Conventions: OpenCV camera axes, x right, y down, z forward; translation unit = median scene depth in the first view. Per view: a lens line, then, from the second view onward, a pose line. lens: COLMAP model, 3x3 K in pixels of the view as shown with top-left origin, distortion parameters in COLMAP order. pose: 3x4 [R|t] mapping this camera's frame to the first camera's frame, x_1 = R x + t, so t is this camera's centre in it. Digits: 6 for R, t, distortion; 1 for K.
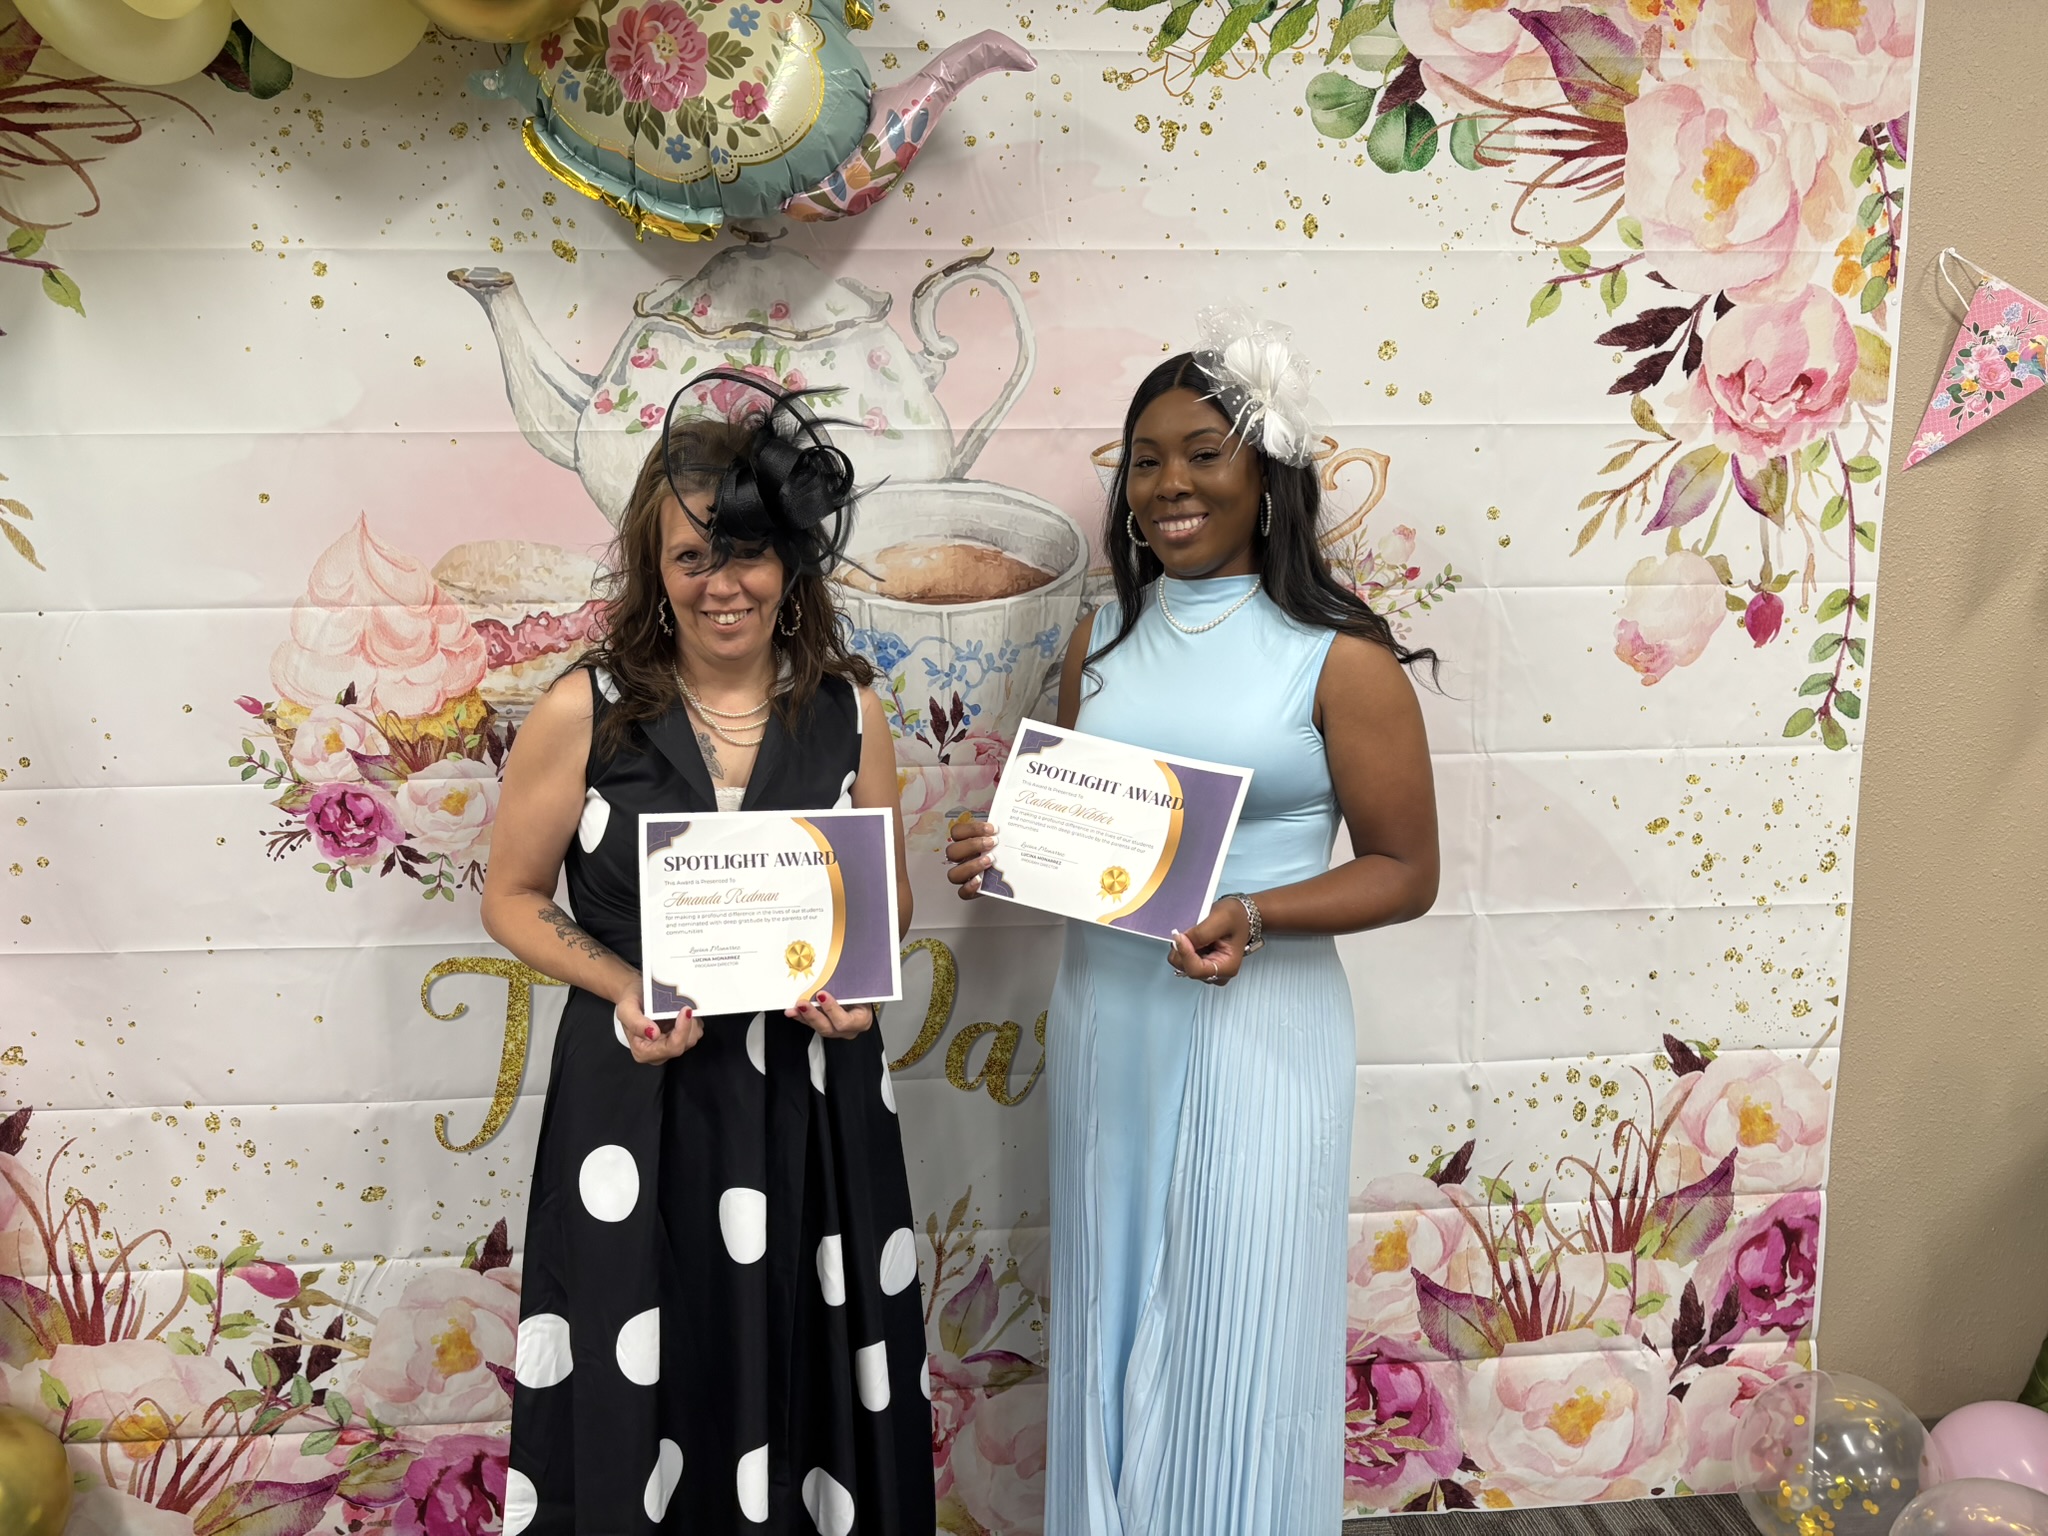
lens RADIAL K [[1547.1, 0, 1018.6], [0, 1547.1, 773.1], [0, 0, 1]] dist [0.052147, -0.050356]
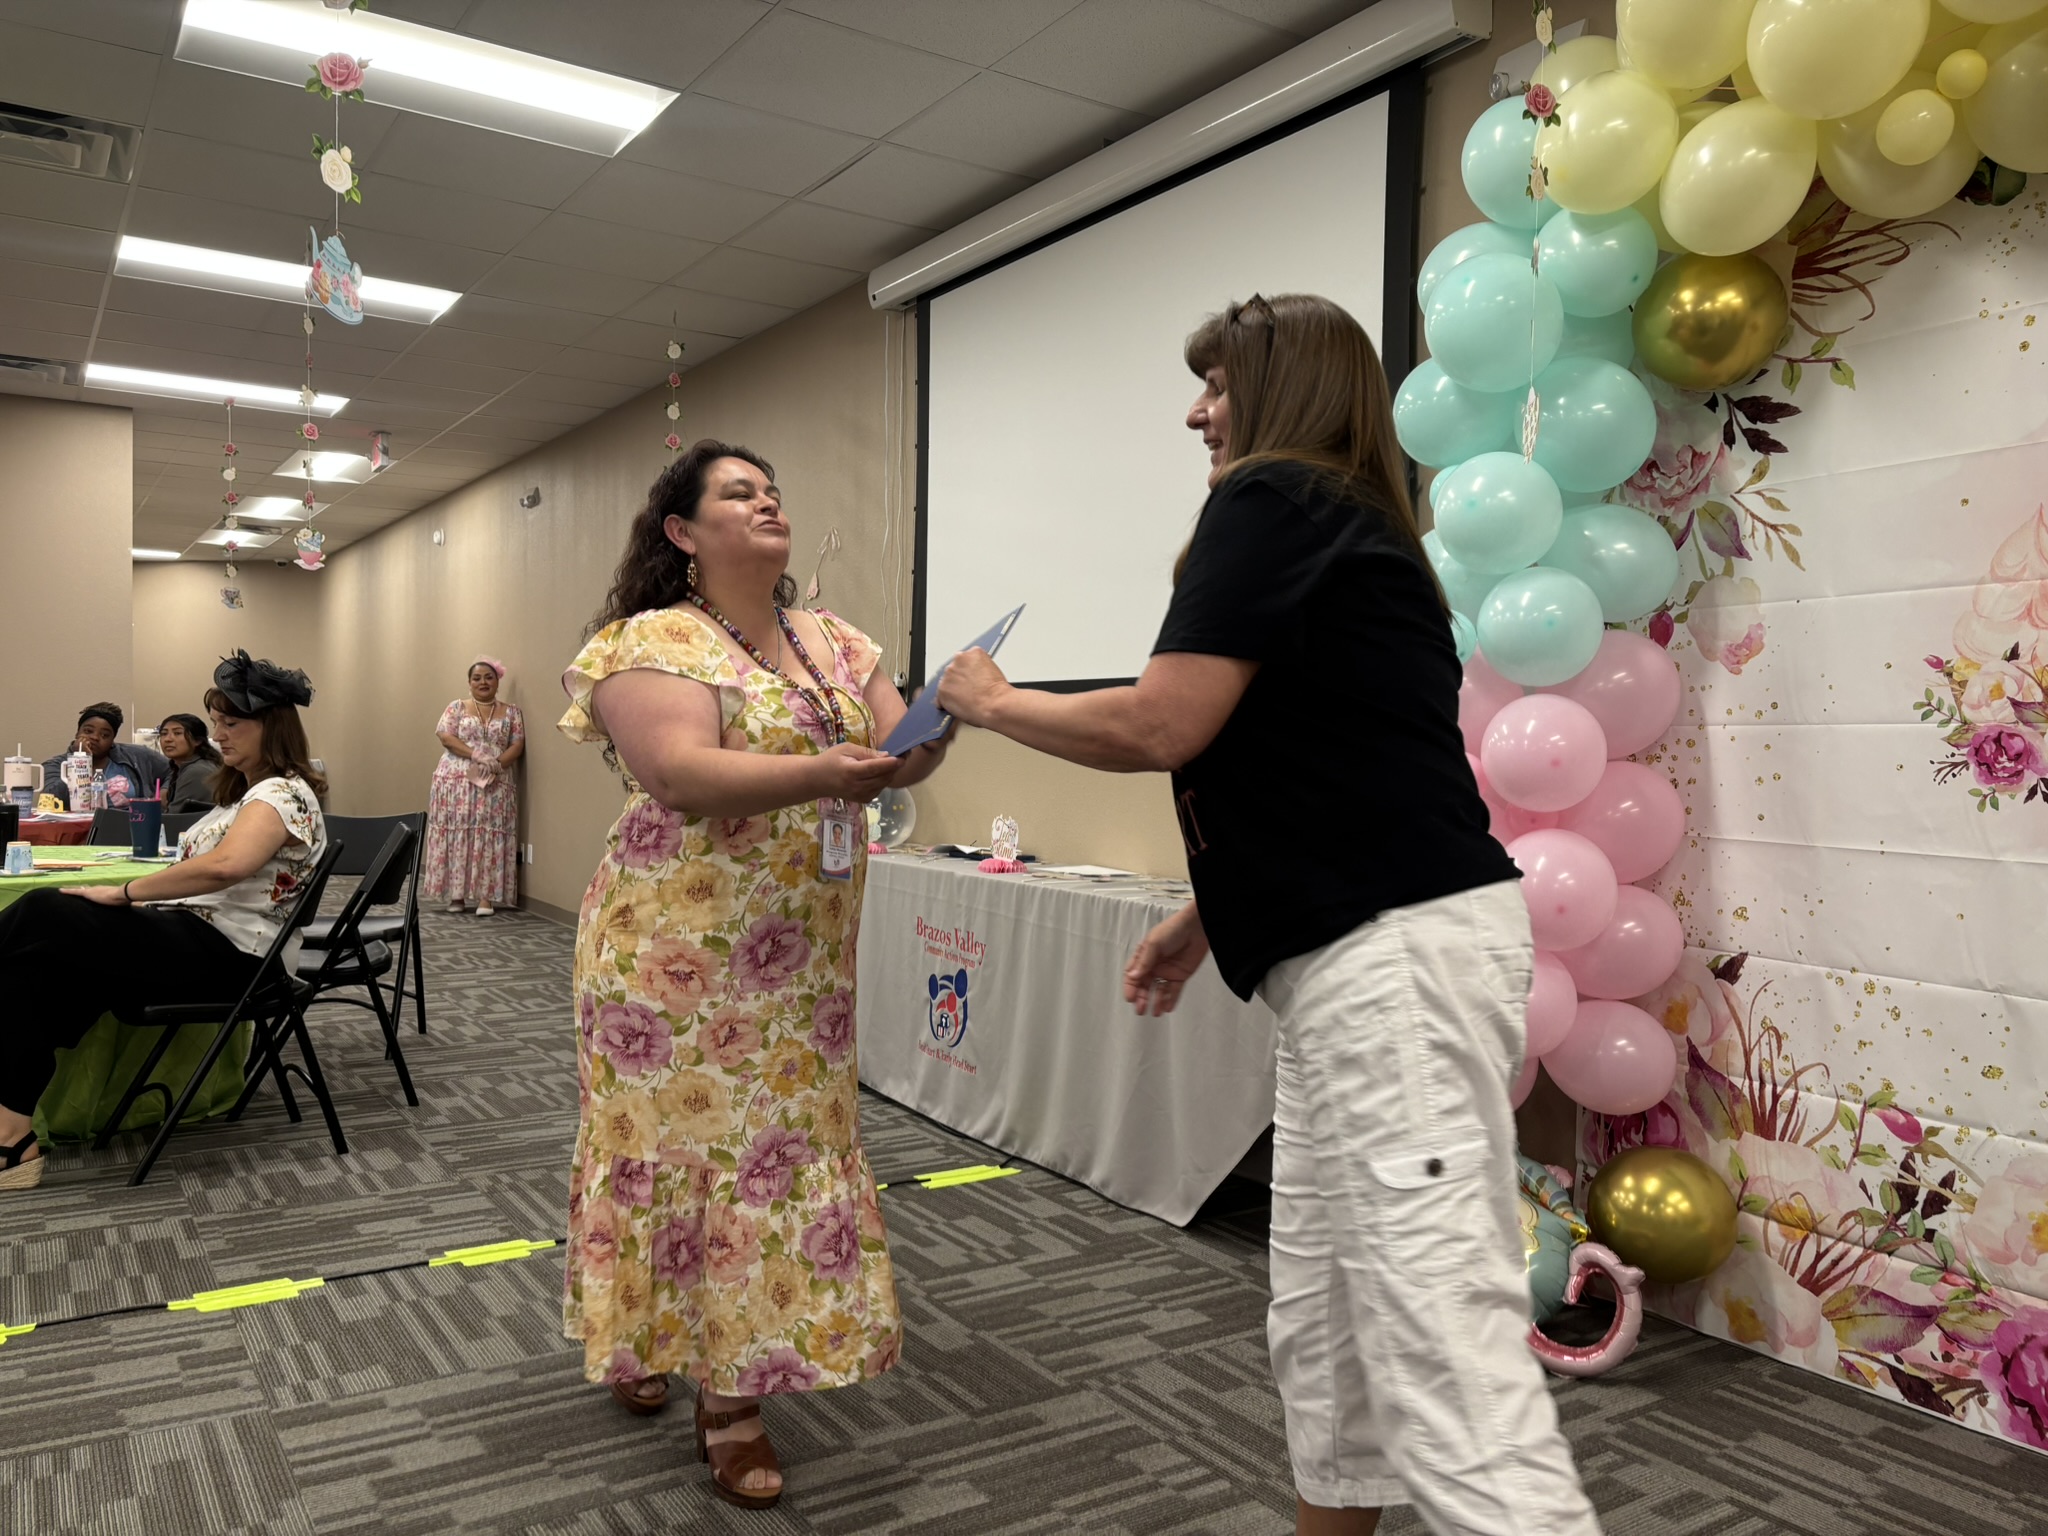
lens RADIAL K [[1547.1, 0, 1026.8], [0, 1547.1, 767.4], [0, 0, 1]] dist [0.052147, -0.050356]
pose [[0.459556, 0.033588, -0.887513, 0.306315], [-0.157572, 0.986515, -0.044256, 0.210840], [0.874059, 0.160185, 0.458652, -0.231716]]
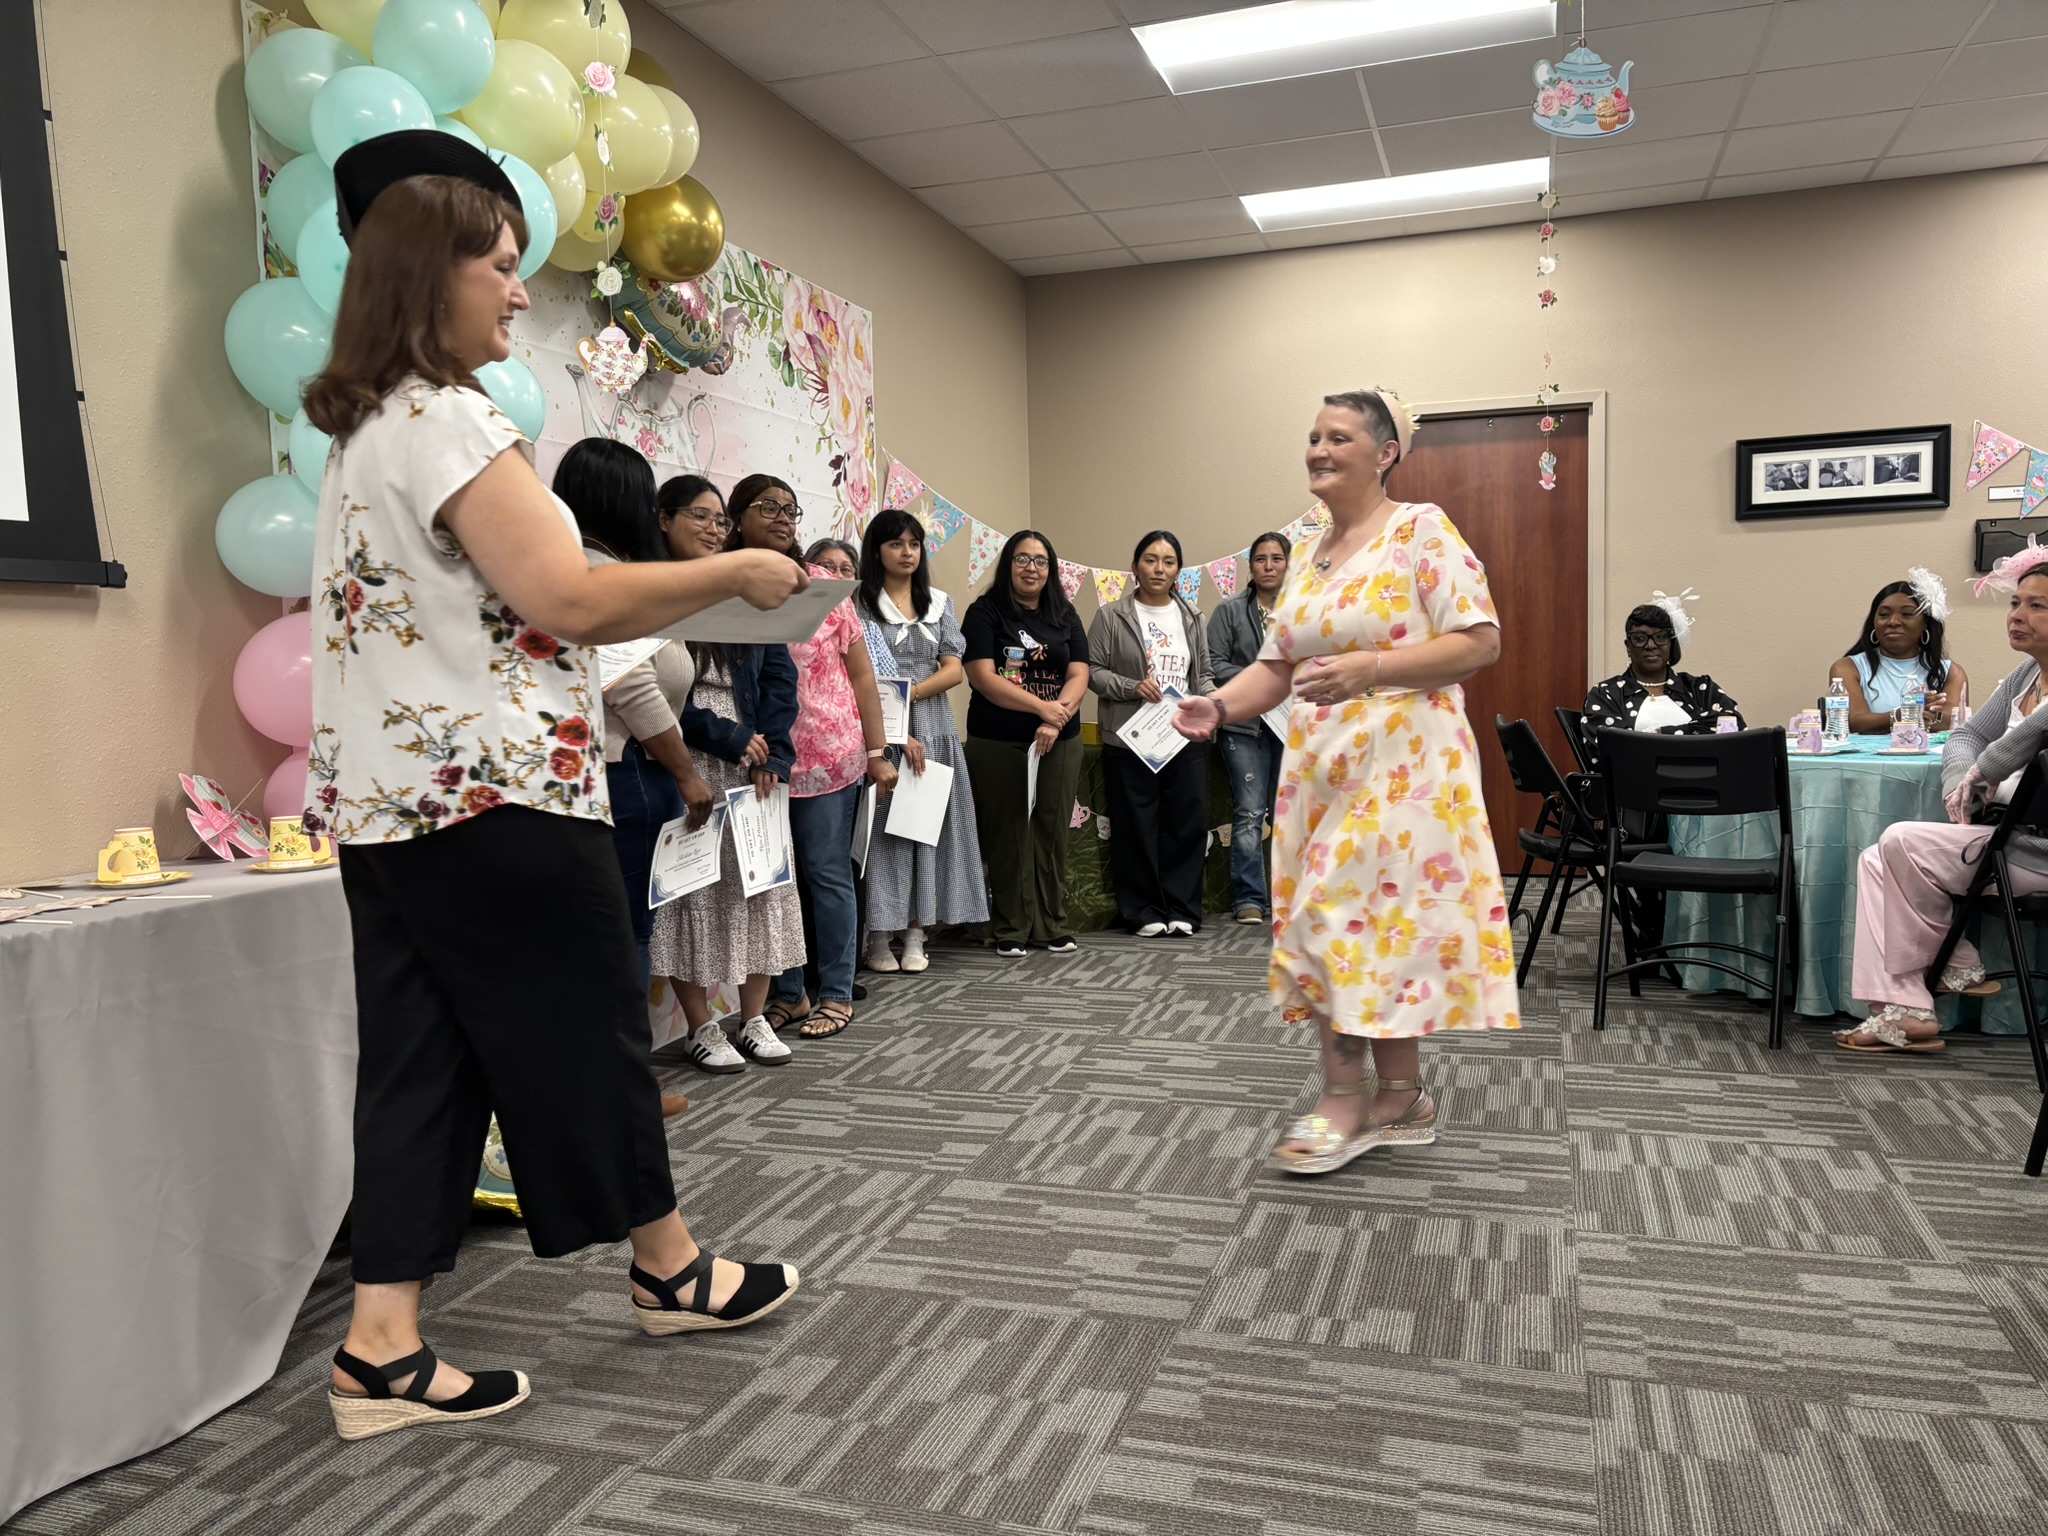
lens RADIAL K [[1547.1, 0, 991.2], [0, 1547.1, 777.8], [0, 0, 1]] dist [0.052147, -0.050356]
pose [[0.419580, -0.069744, 0.905035, -1.850356], [0.155886, 0.987768, 0.003850, 0.256773], [-0.894233, 0.139467, 0.425320, -0.230831]]
